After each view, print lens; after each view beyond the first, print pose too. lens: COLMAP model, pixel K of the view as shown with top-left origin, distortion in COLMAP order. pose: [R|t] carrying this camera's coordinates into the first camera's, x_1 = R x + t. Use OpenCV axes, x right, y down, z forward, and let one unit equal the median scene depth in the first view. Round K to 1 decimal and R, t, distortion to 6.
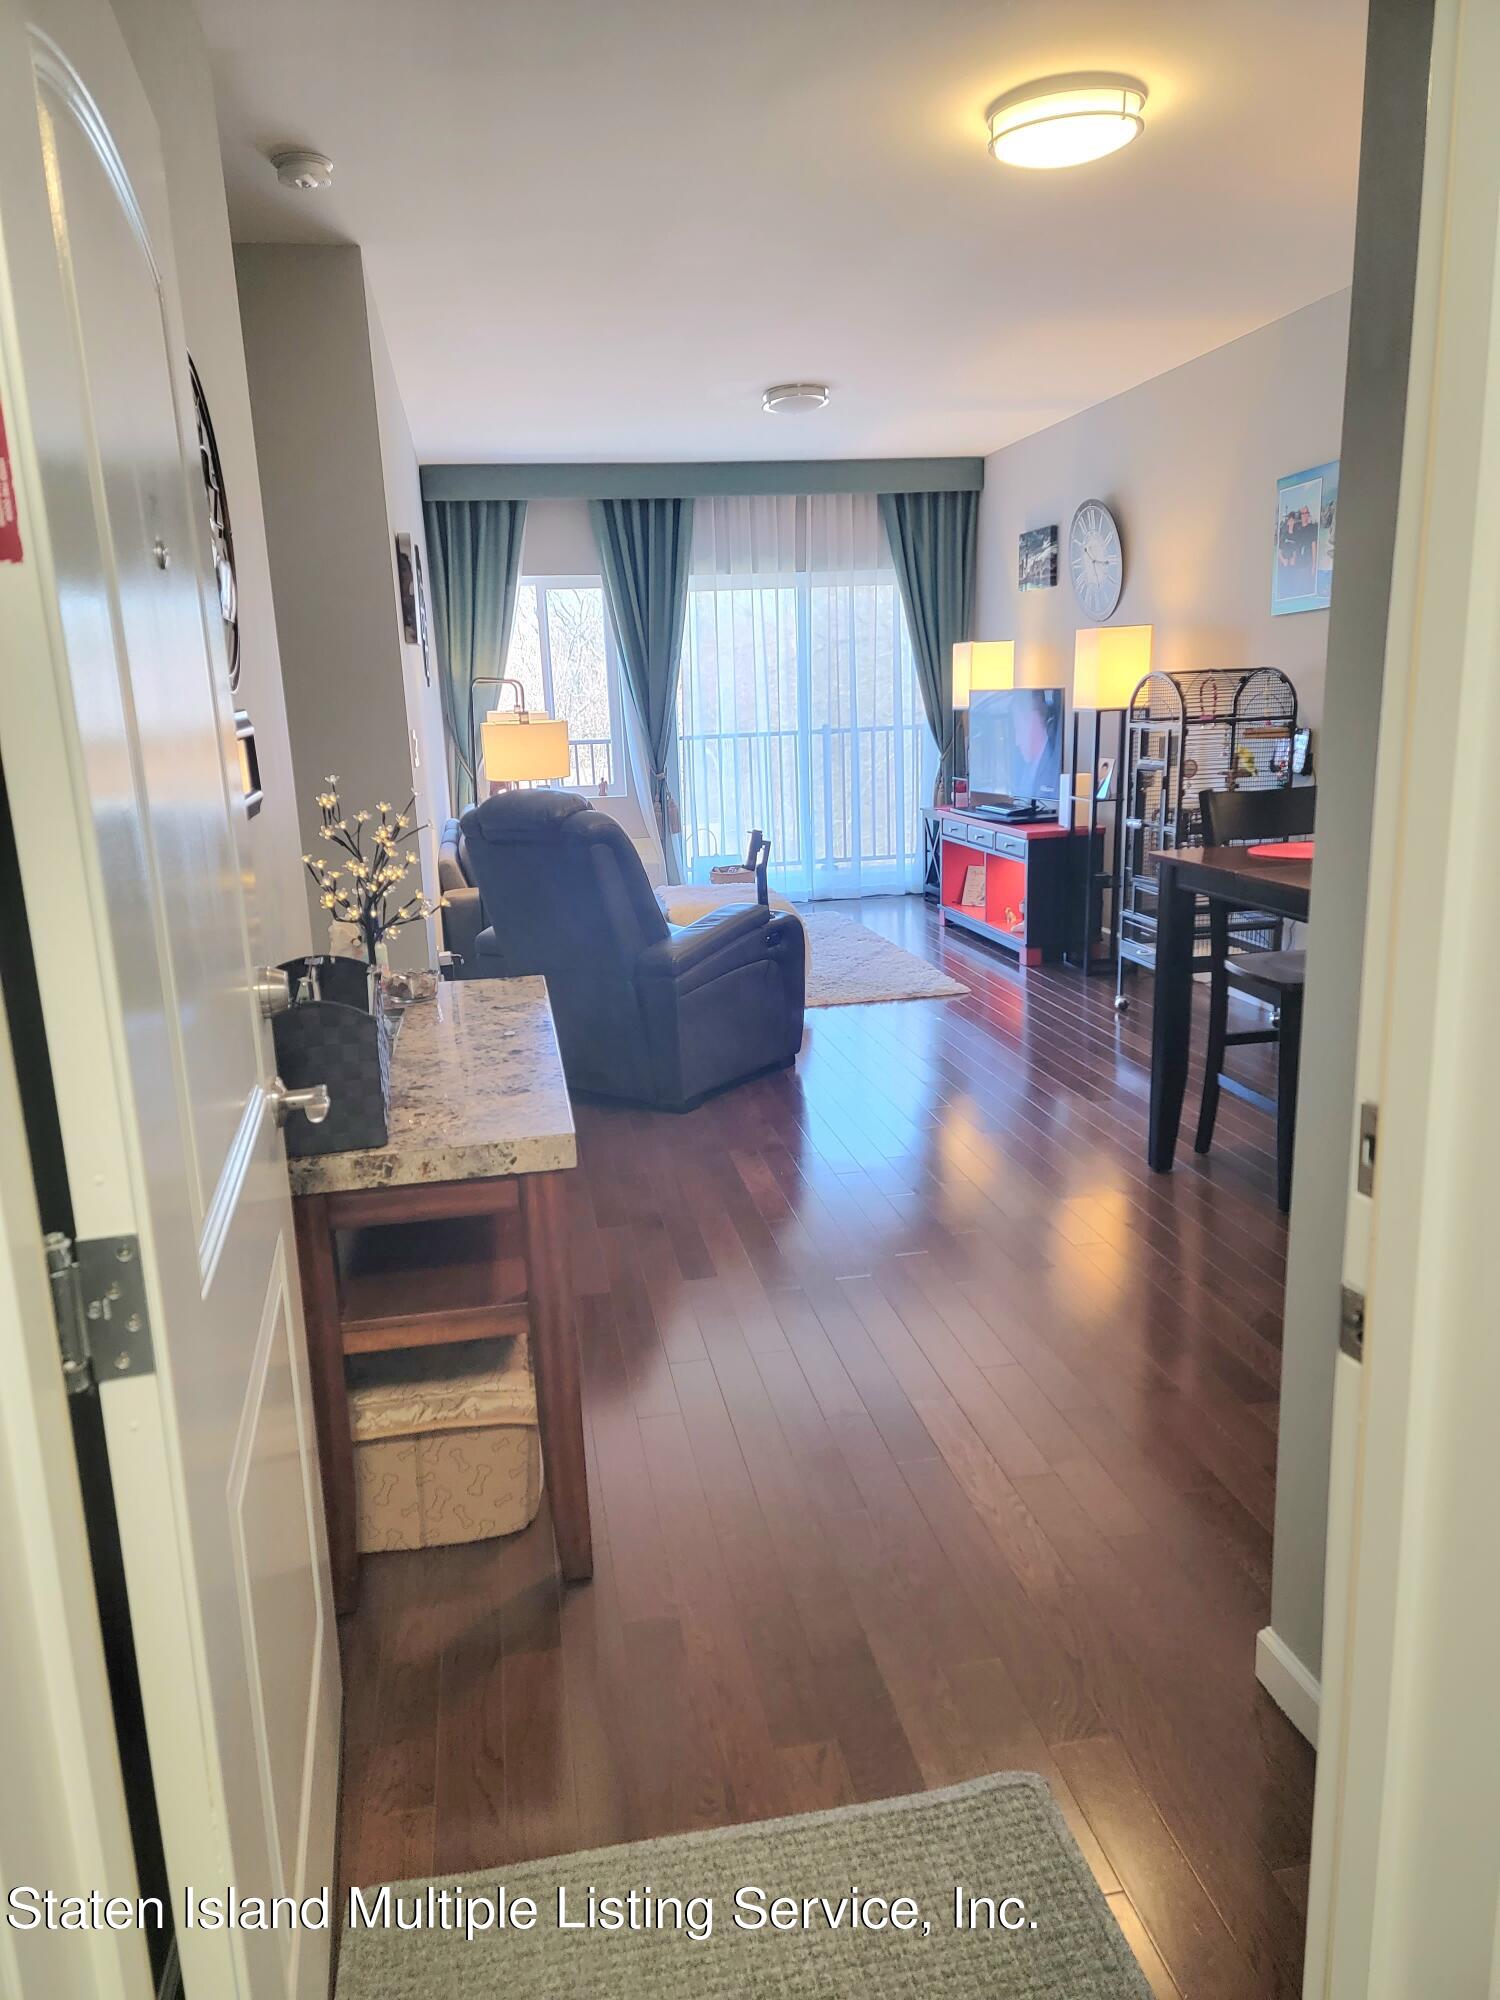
lens RADIAL K [[1386.1, 0, 736.1], [0, 1386.1, 997.1], [0, 0, 1]] dist [0.078601, -0.053489]
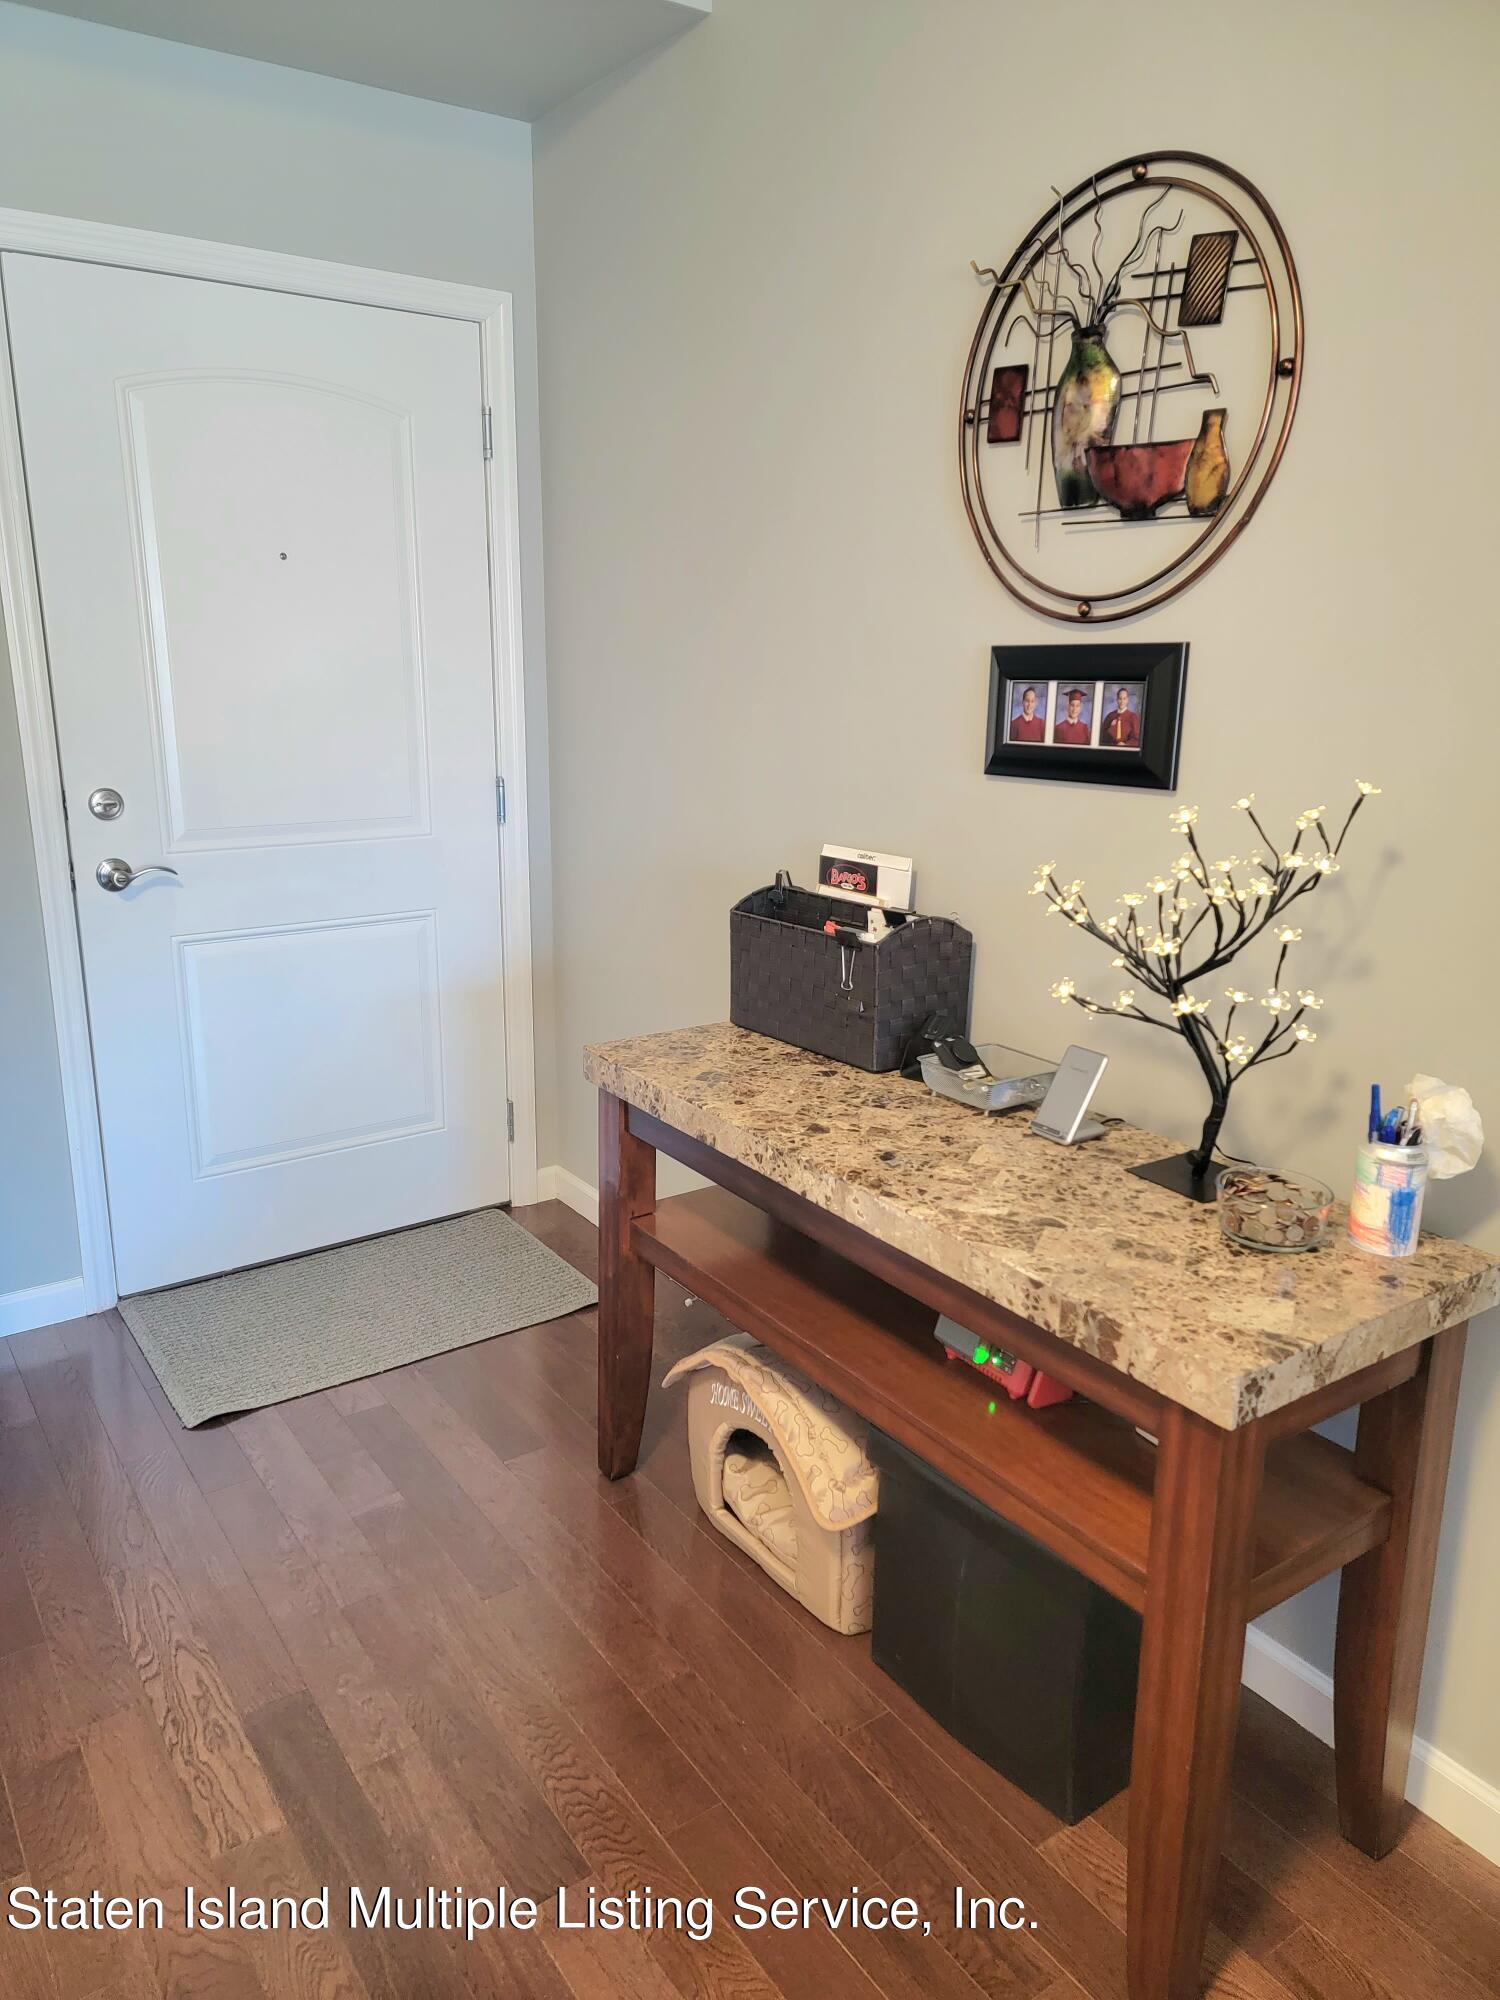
lens RADIAL K [[1386.1, 0, 733.9], [0, 1386.1, 994.1], [0, 0, 1]] dist [0.078601, -0.053489]
pose [[-0.905215, 0.134710, -0.403037, 0.092195], [-0.072511, 0.885553, 0.458844, -0.198085], [0.418722, 0.444577, -0.791848, 0.854313]]
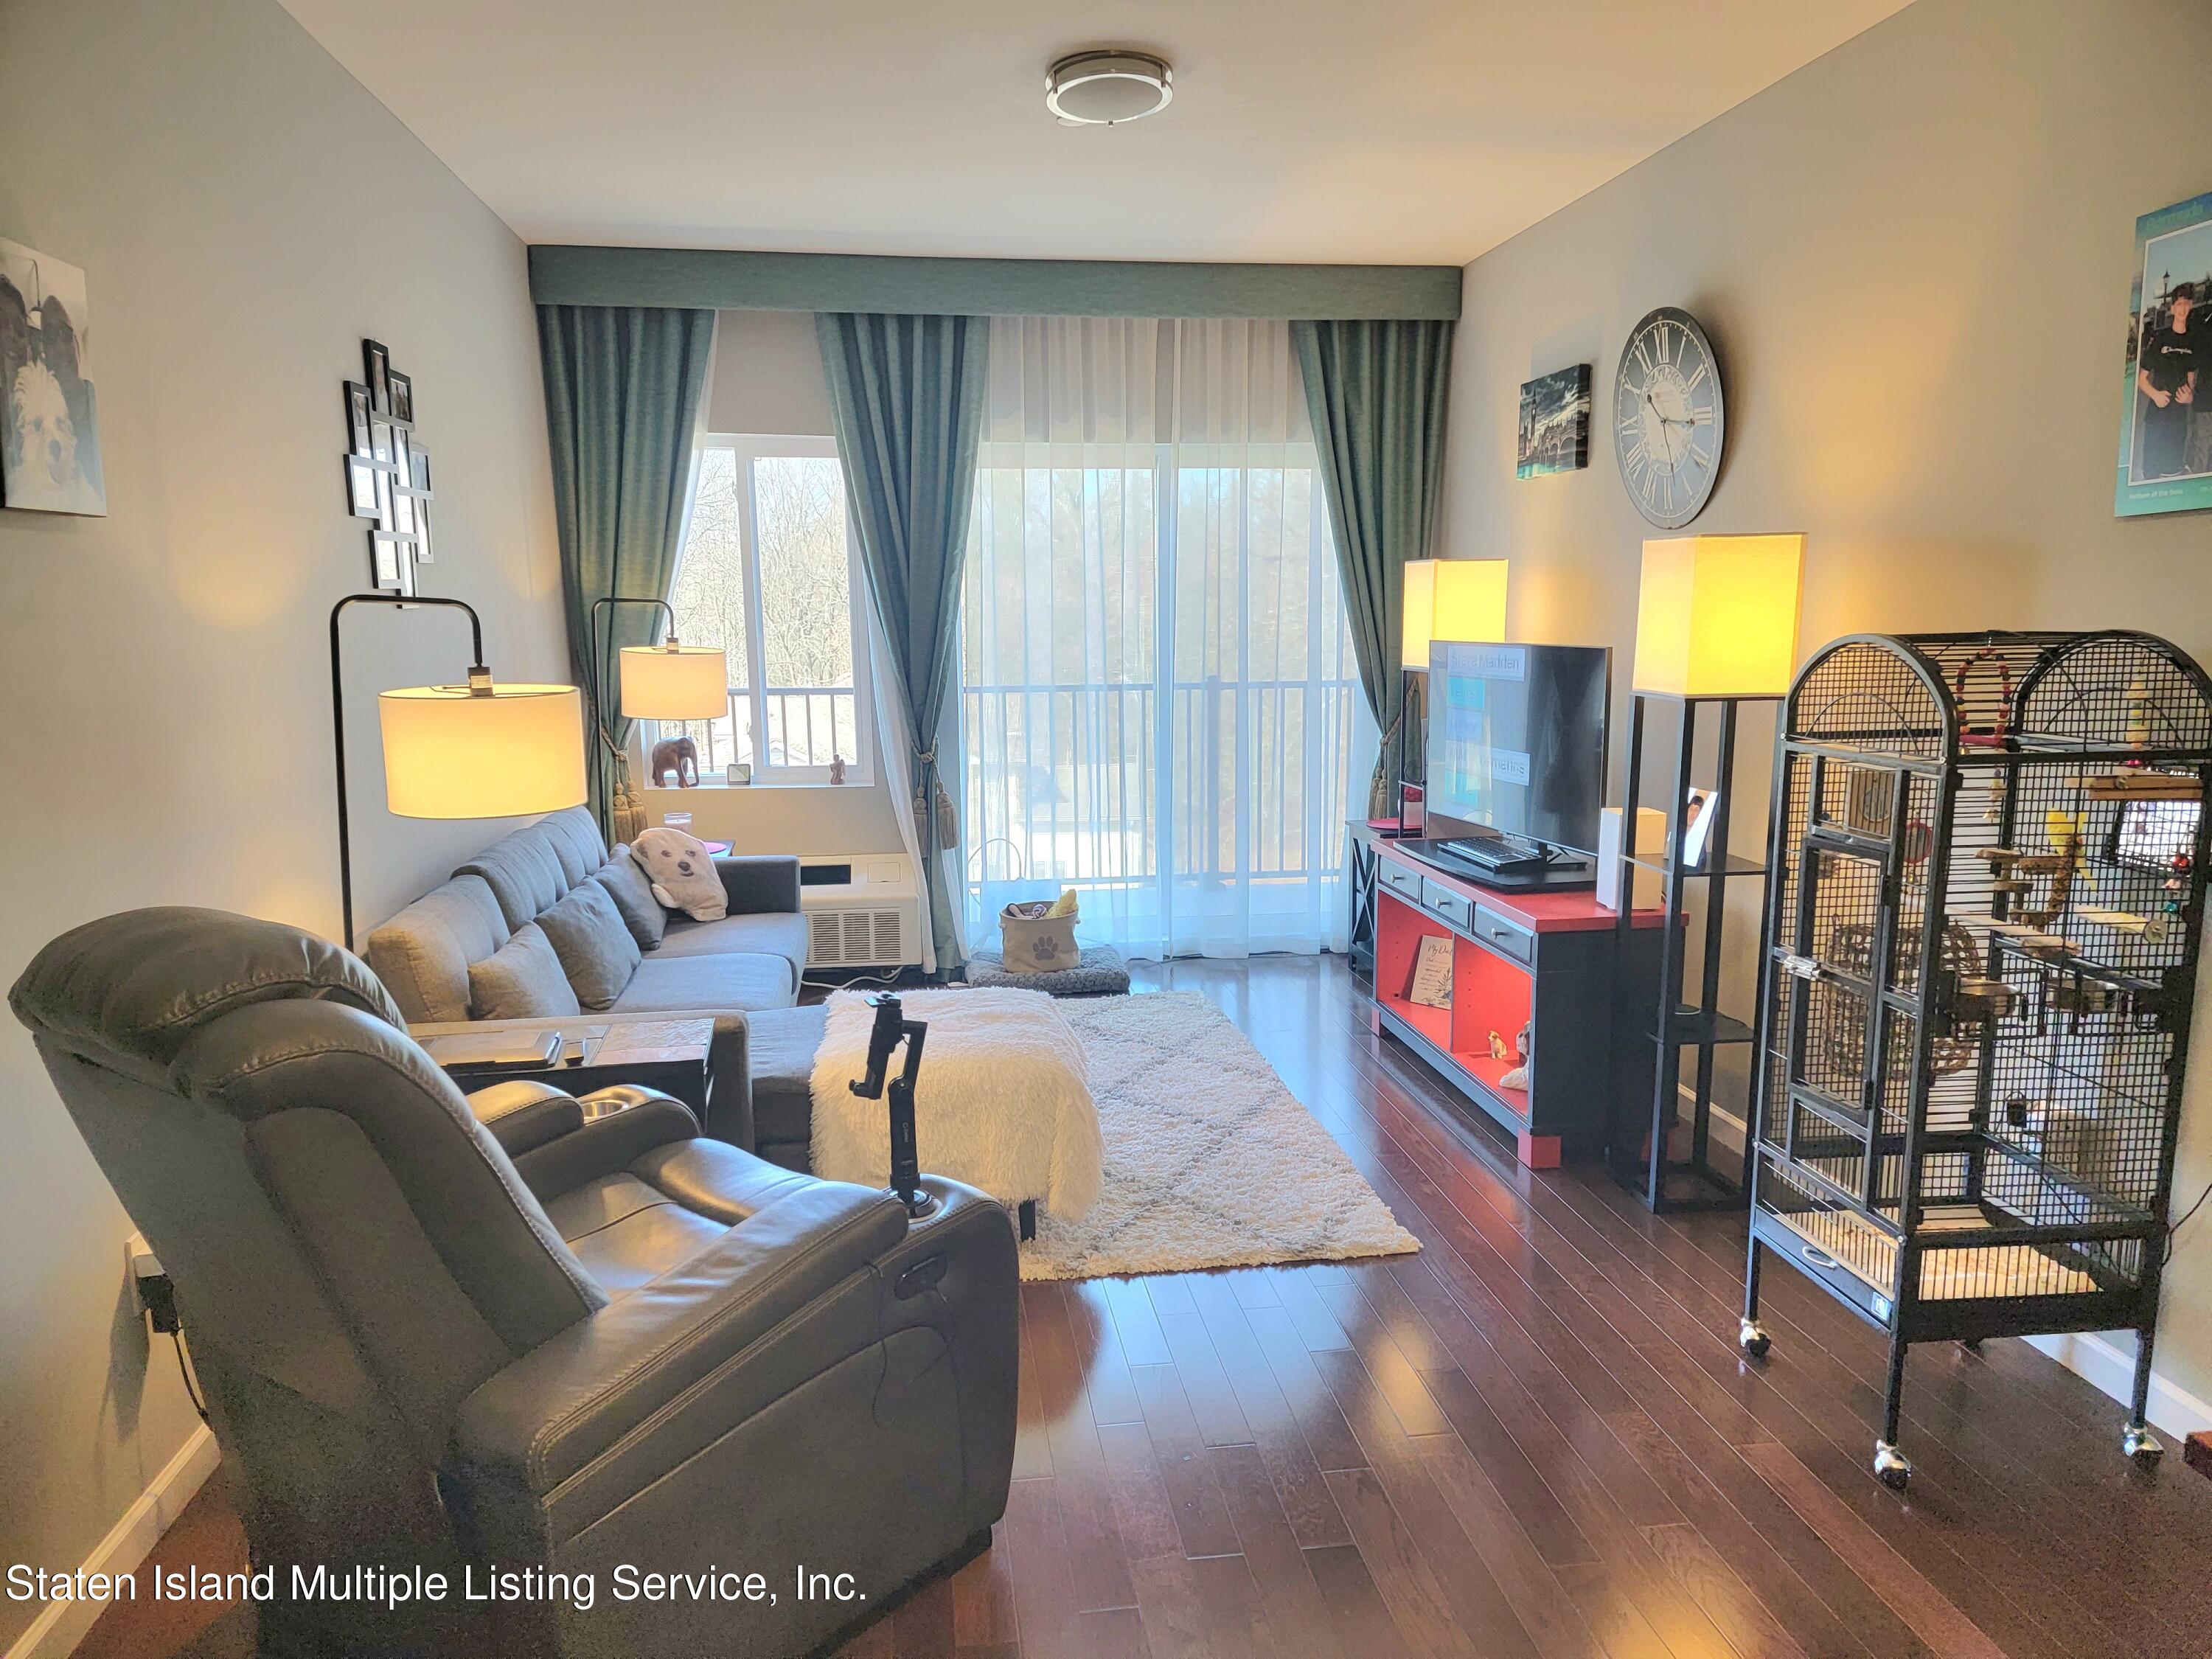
lens RADIAL K [[1533.0, 0, 1122.4], [0, 1533.0, 835.9], [0, 0, 1]] dist [0.078601, -0.053489]
pose [[0.998985, 0.035400, -0.027851, 0.057988], [-0.037258, 0.996900, -0.069300, -0.086743], [0.025312, 0.070267, 0.997207, 0.351556]]
